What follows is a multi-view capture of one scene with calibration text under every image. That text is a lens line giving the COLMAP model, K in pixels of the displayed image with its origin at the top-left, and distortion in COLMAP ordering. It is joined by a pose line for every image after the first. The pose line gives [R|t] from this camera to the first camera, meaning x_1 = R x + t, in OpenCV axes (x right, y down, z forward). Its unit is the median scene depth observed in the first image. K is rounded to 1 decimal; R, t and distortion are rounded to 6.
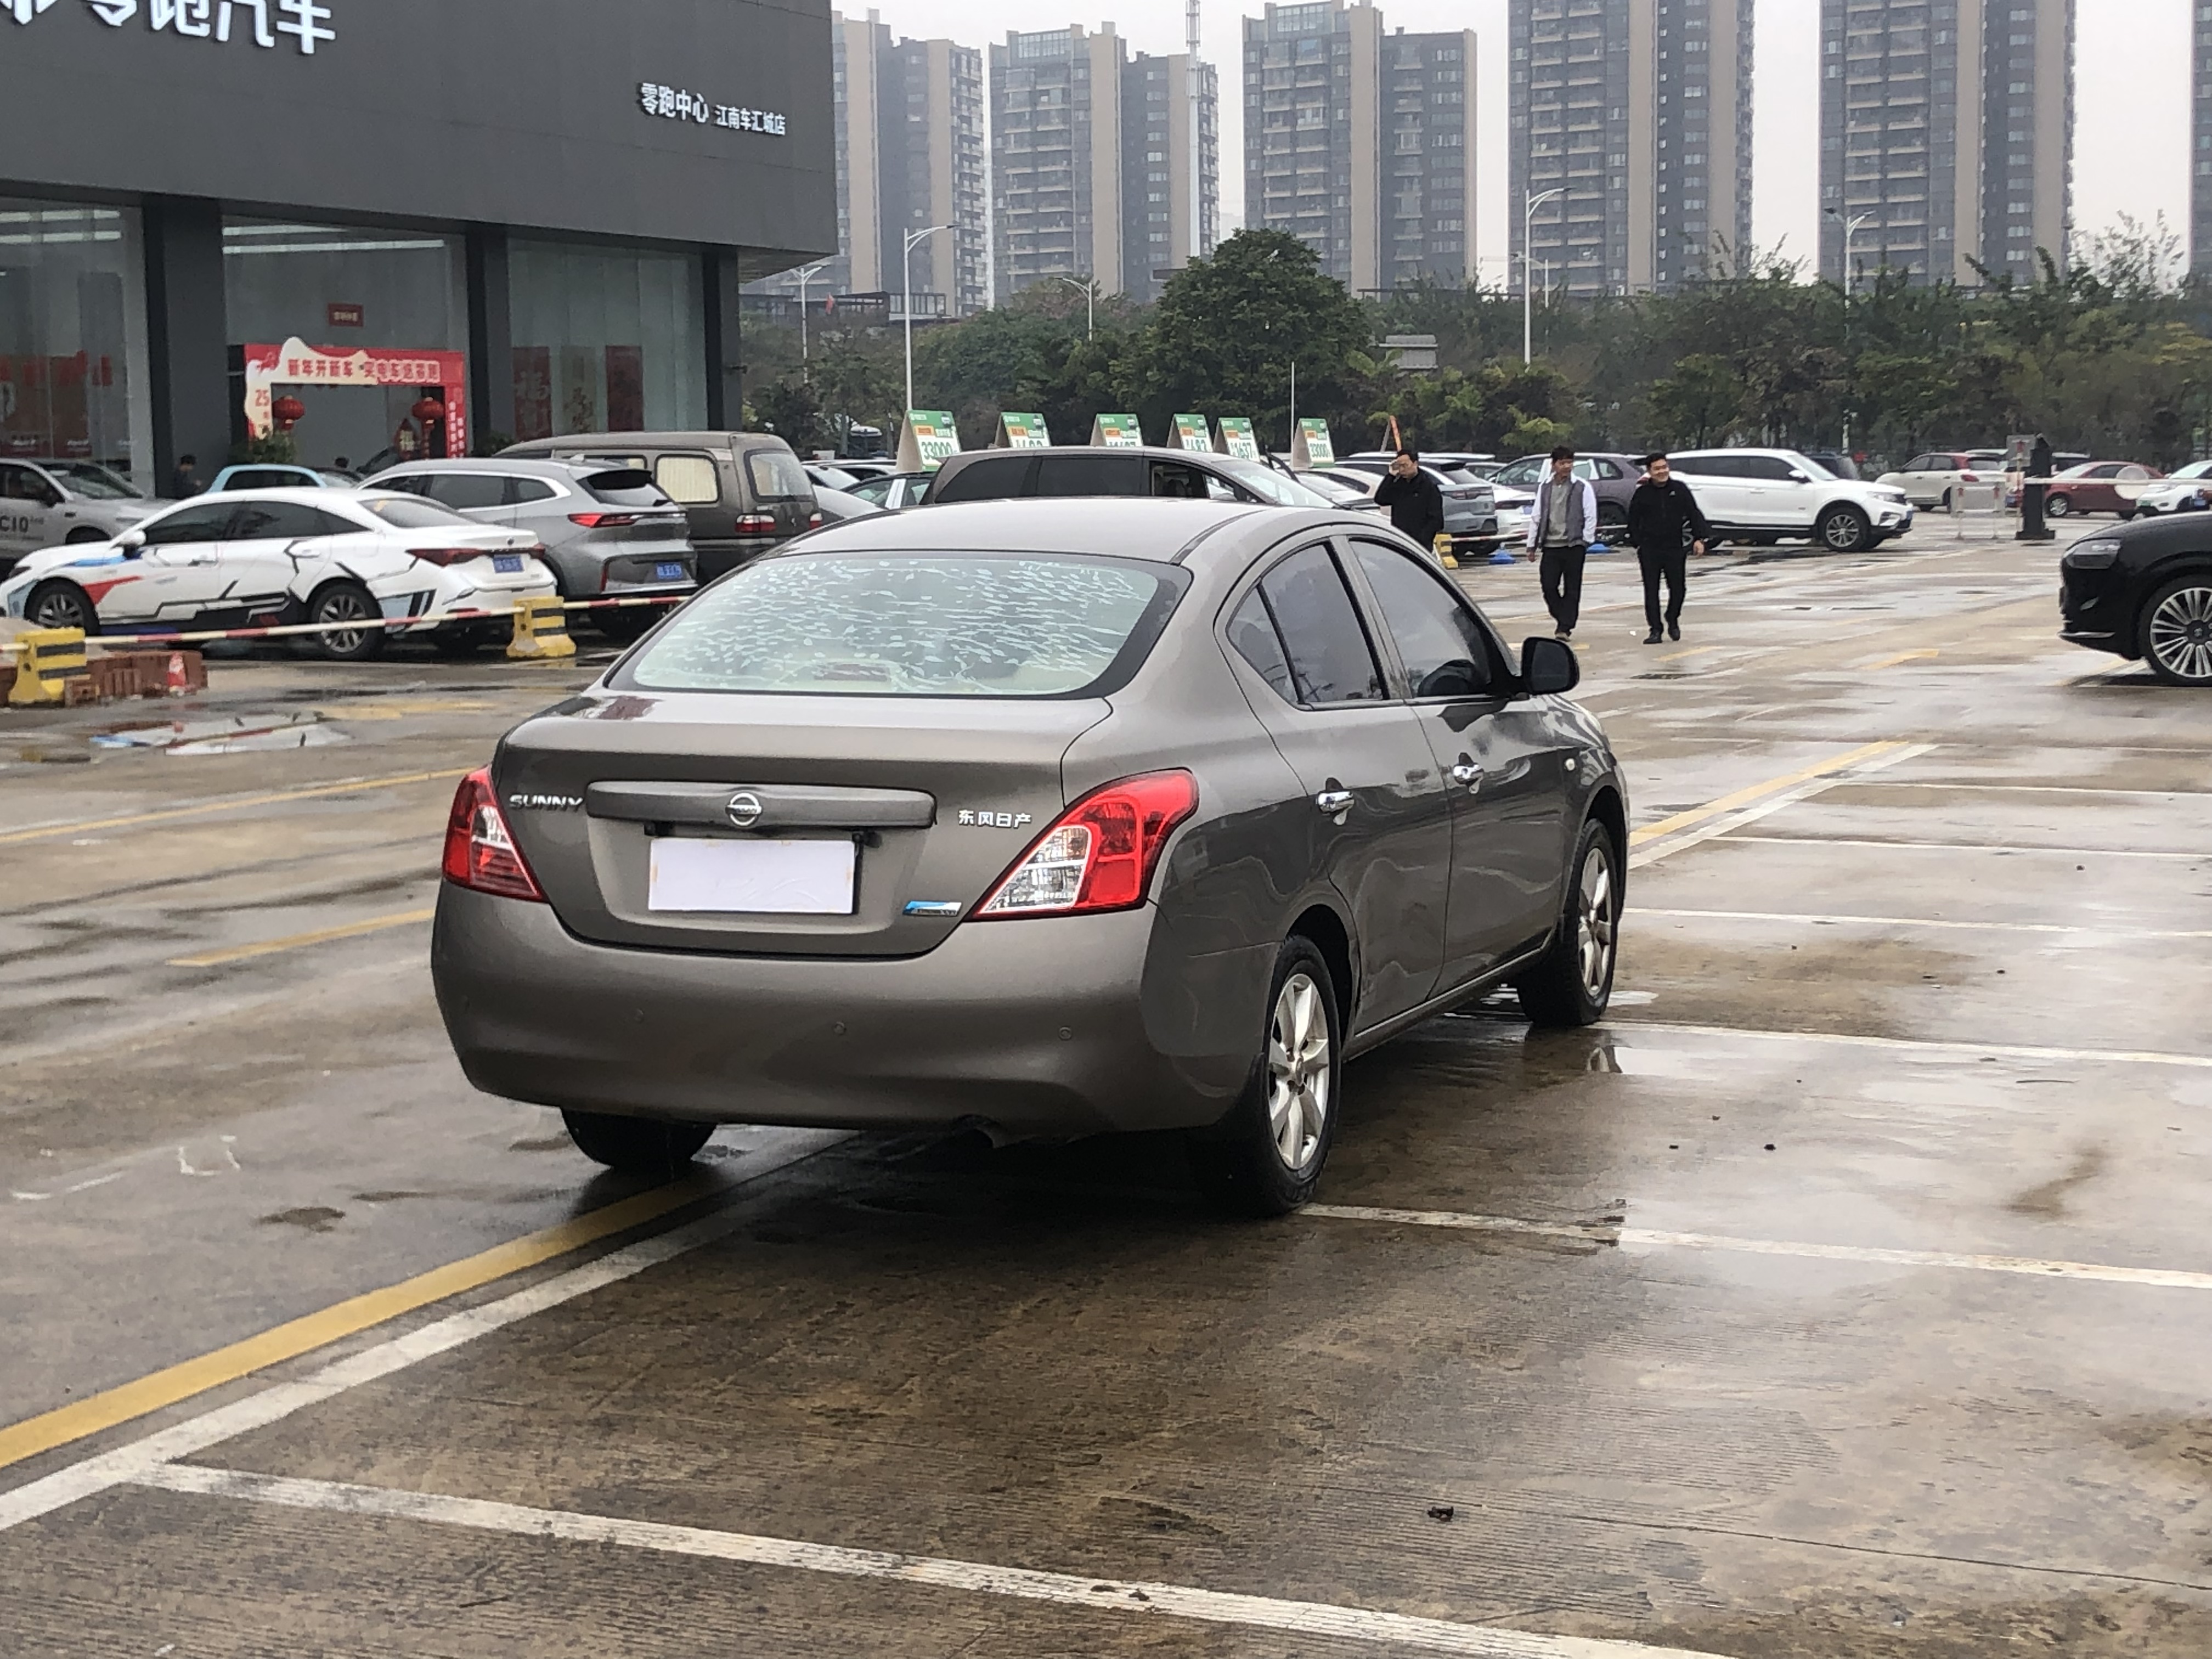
lens RADIAL K [[3674.5, 0, 1089.7], [0, 3674.5, 829.1], [0, 0, 1]] dist [0.227384, -1.047904]
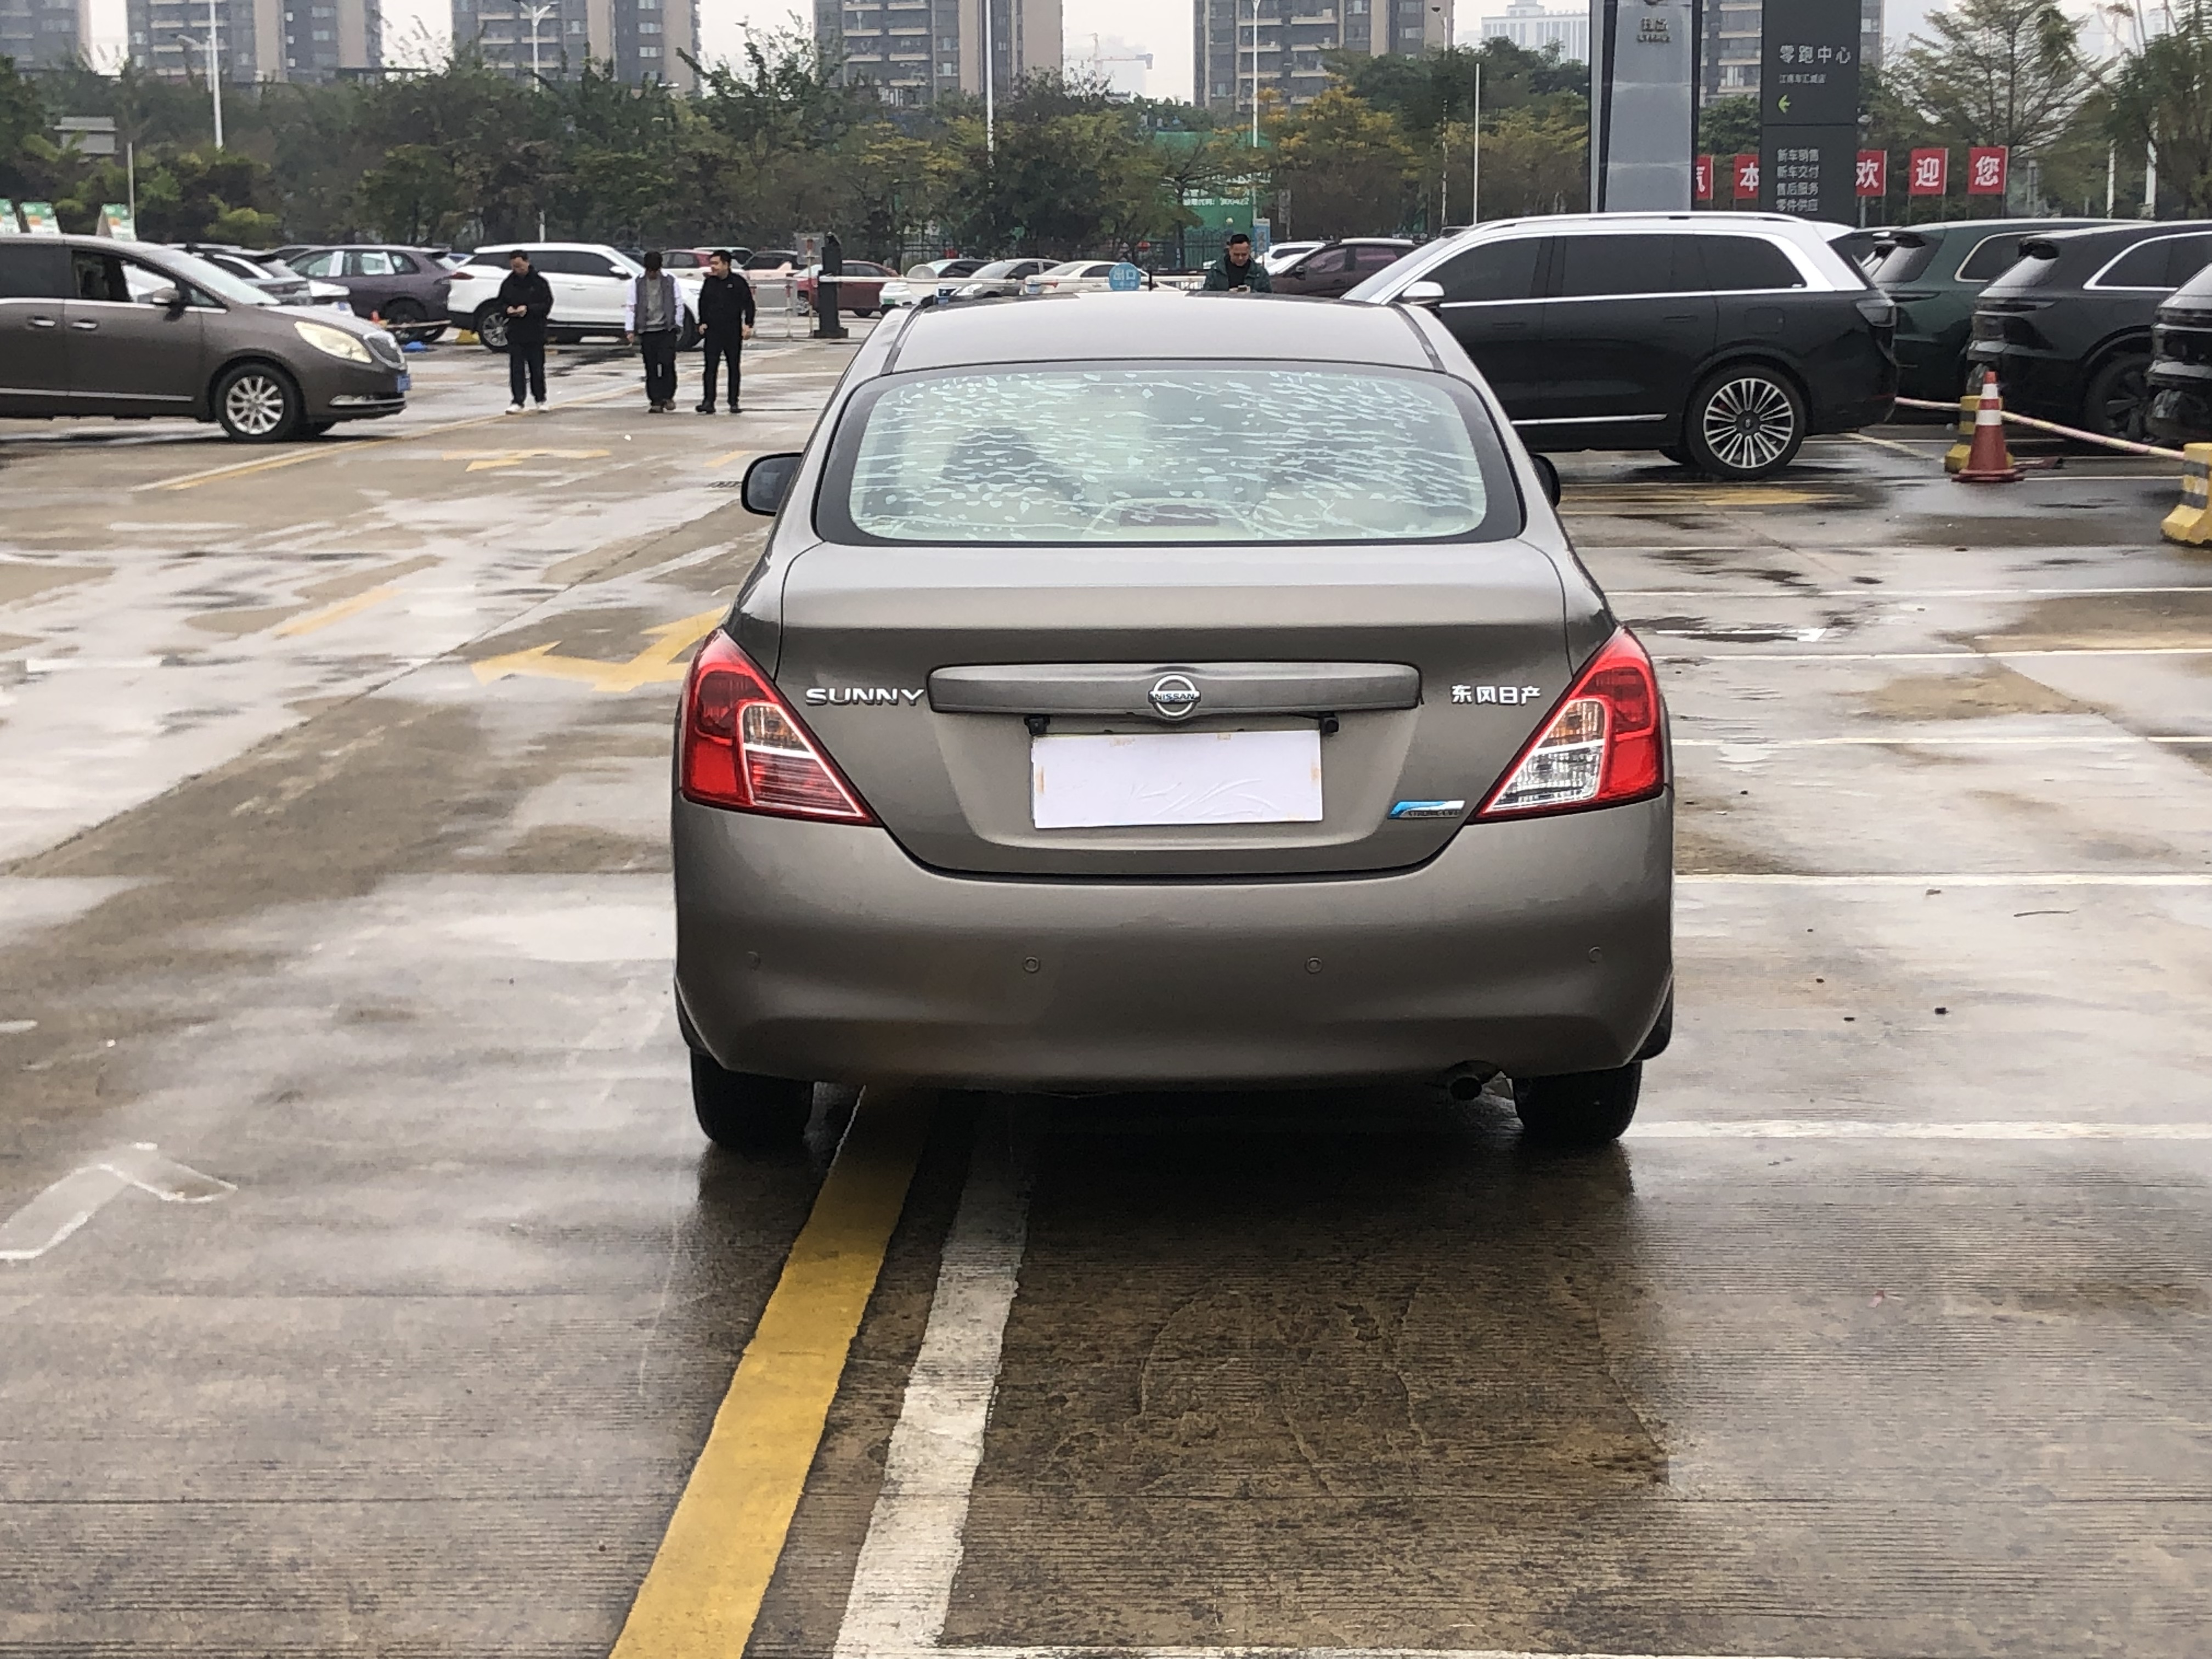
lens RADIAL K [[3674.5, 0, 1089.7], [0, 3674.5, 829.1], [0, 0, 1]] dist [0.227384, -1.047904]
pose [[0.927755, -0.056069, 0.368954, -0.094762], [0.036045, 0.997490, 0.060948, -0.005985], [-0.371445, -0.043245, 0.927447, 0.065448]]
